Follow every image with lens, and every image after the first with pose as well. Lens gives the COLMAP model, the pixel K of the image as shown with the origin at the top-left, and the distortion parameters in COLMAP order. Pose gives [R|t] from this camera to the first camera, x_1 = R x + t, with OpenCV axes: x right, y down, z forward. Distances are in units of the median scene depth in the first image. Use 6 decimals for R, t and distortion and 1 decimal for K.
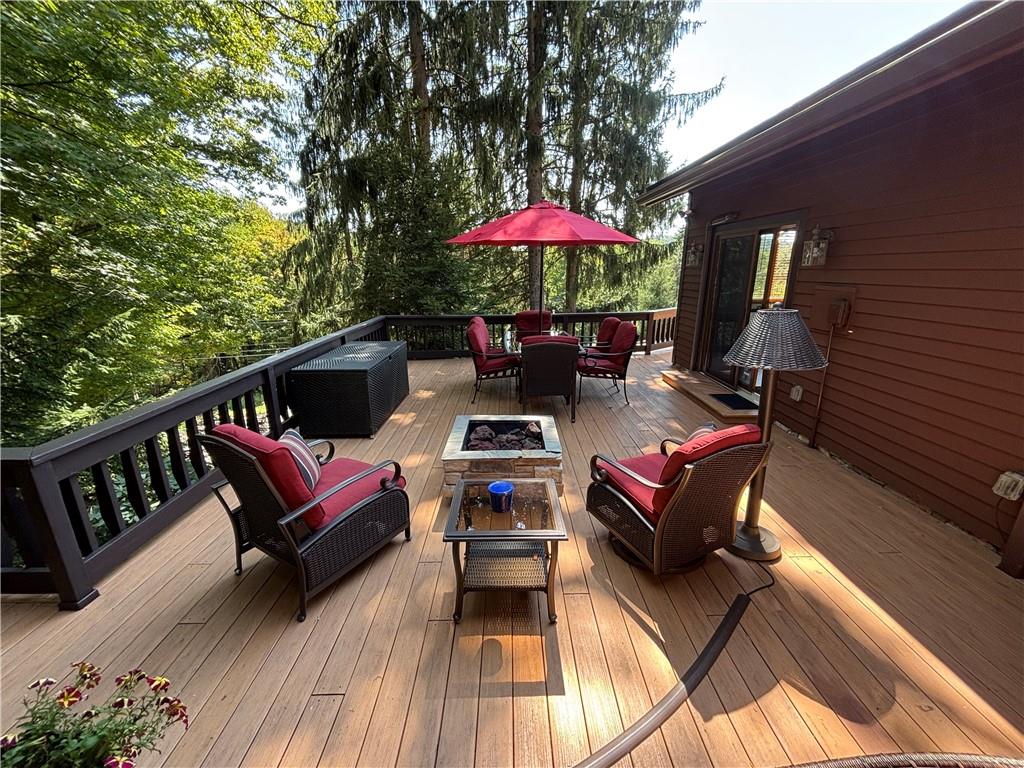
lens RADIAL K [[413.4, 0, 510.0], [0, 413.4, 382.0], [0, 0, 1]] dist [0.000093, -0.000166]
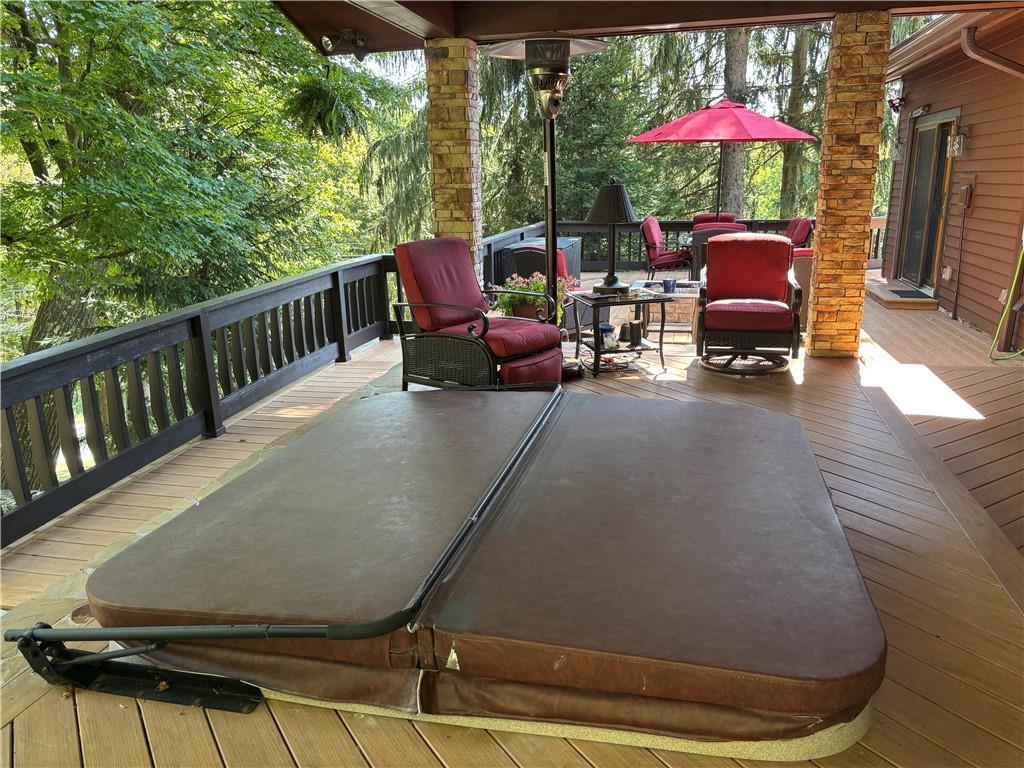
lens RADIAL K [[766.4, 0, 525.1], [0, 766.4, 382.2], [0, 0, 1]] dist [0.094049, -0.139497]
pose [[0.976195, 0.048518, -0.211400, 0.025112], [-0.050458, 0.998719, -0.003790, 0.189086], [0.210945, 0.014366, 0.977392, -0.622058]]
